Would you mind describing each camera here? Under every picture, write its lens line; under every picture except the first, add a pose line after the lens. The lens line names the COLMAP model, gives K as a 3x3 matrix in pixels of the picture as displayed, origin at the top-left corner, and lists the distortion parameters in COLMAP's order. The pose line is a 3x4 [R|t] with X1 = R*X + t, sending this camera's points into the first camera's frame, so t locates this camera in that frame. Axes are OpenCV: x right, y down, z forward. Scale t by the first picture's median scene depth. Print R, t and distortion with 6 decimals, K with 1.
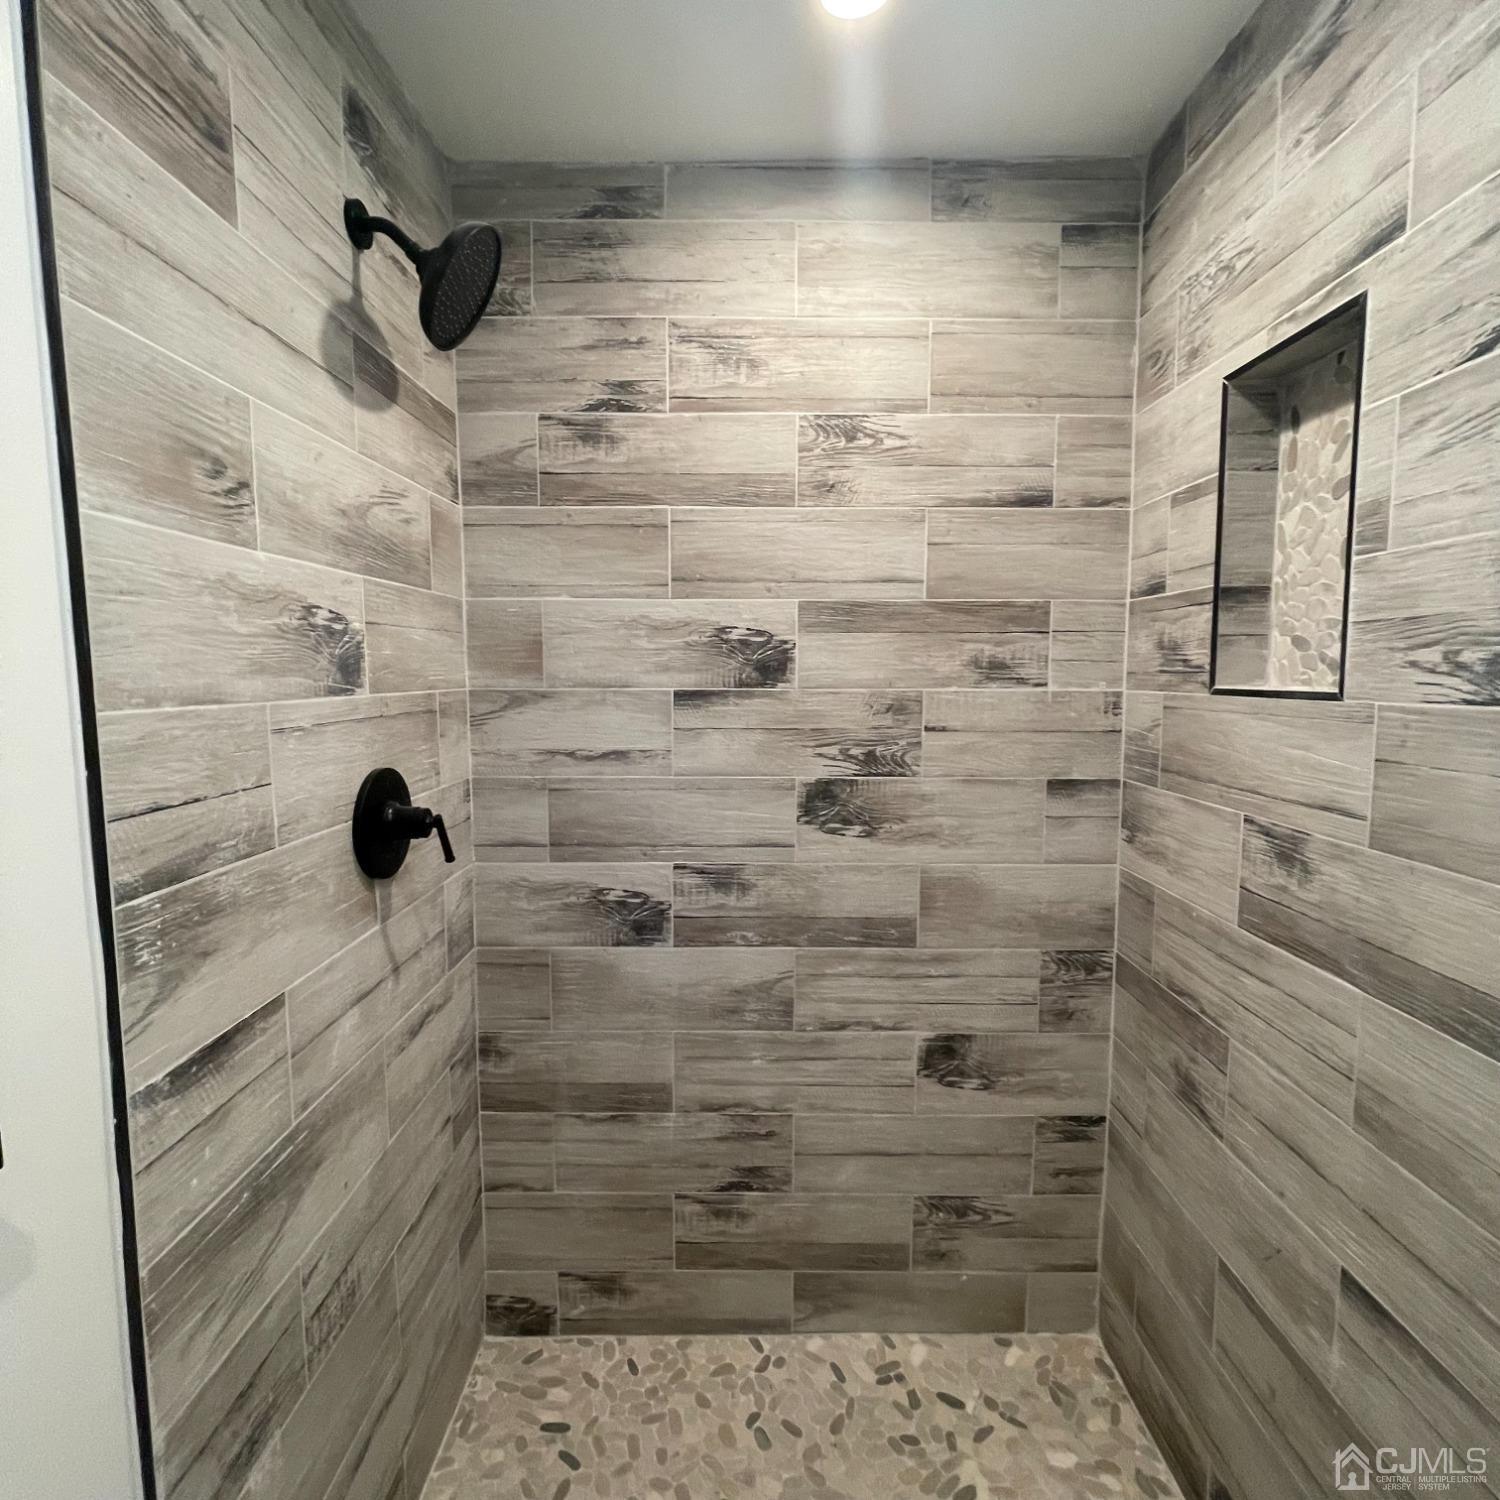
lens RADIAL K [[806.1, 0, 752.2], [0, 806.1, 749.0], [0, 0, 1]] dist [-0.012740, 0.007209]
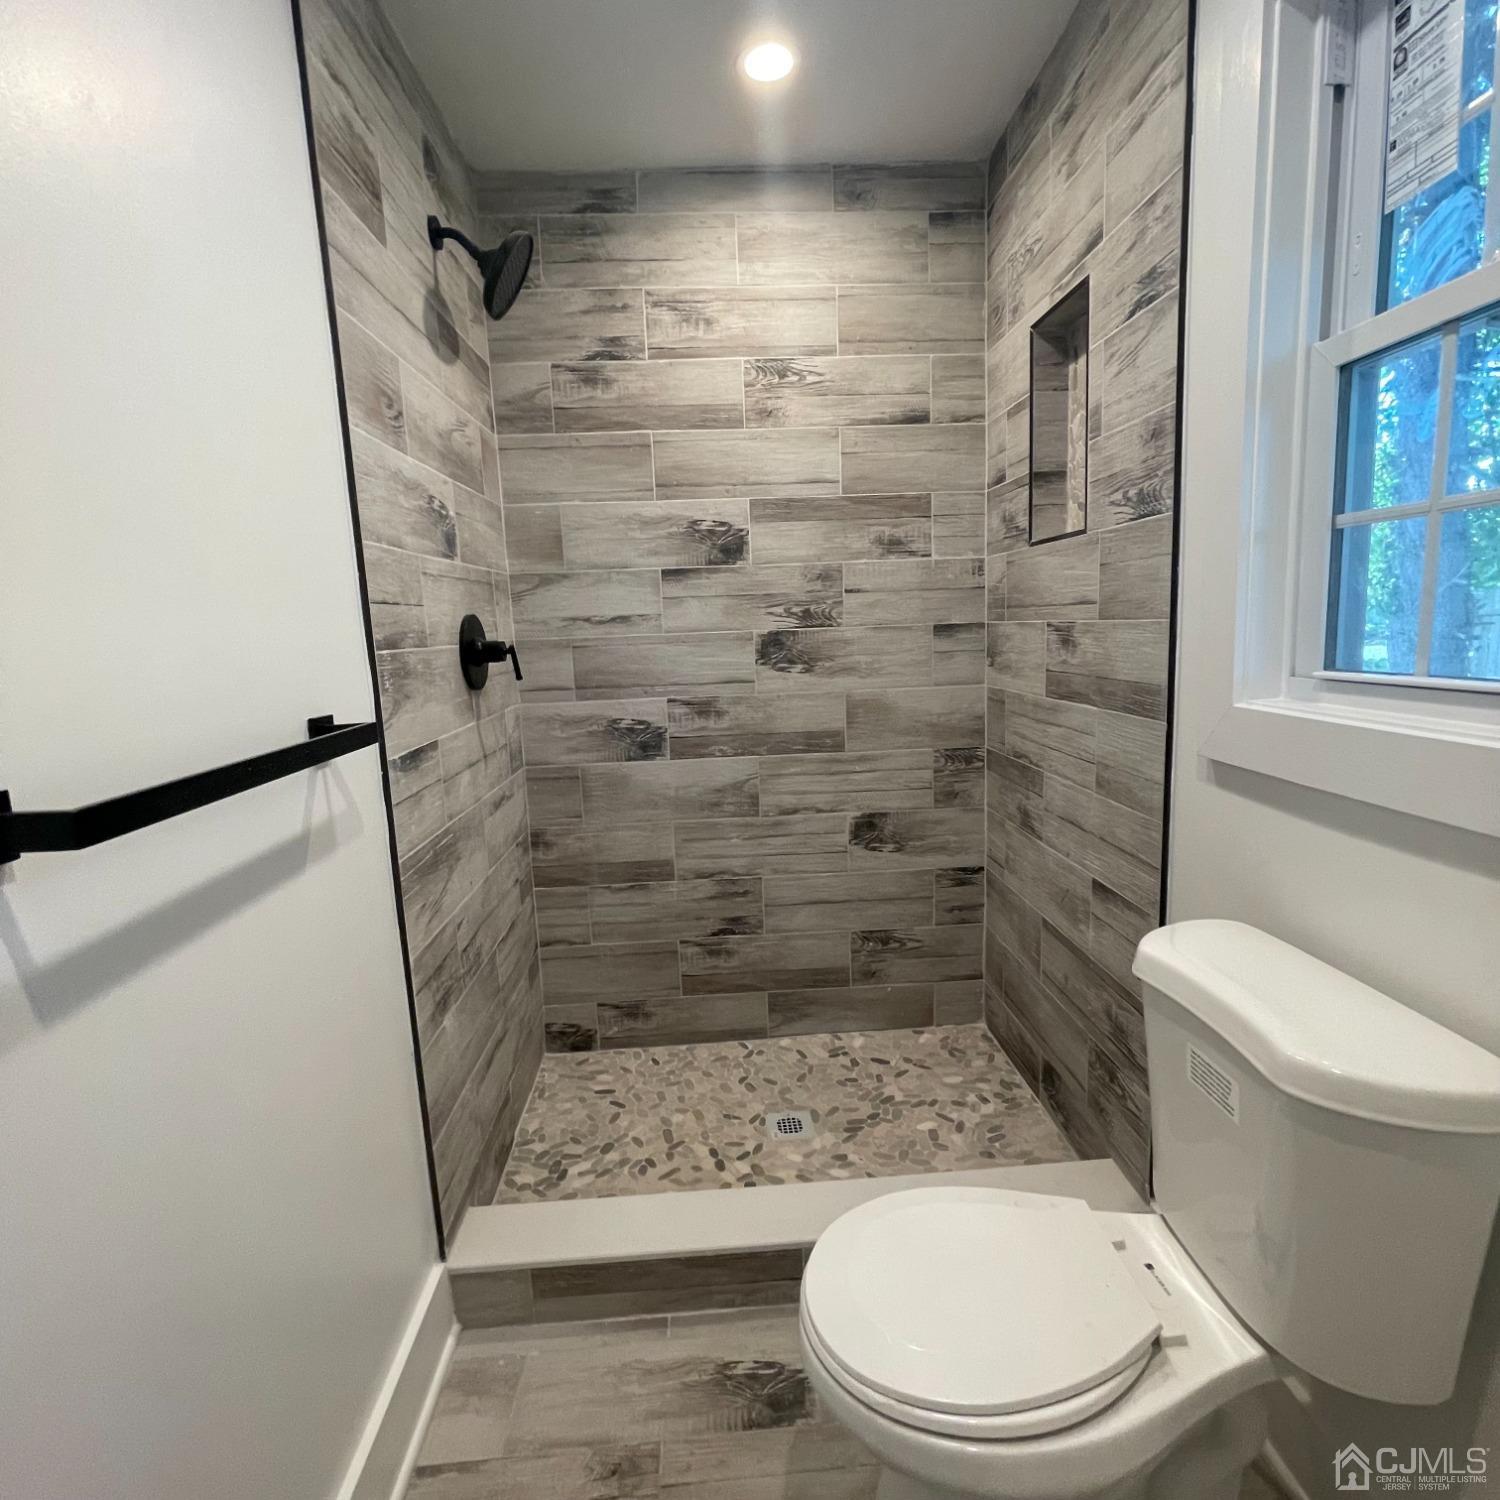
lens RADIAL K [[806.1, 0, 752.5], [0, 806.1, 751.8], [0, 0, 1]] dist [-0.012740, 0.007209]
pose [[0.997711, -0.047441, 0.048184, -0.023906], [0.044311, 0.996961, 0.064071, 0.160976], [-0.051078, -0.061789, 0.996781, -0.400430]]
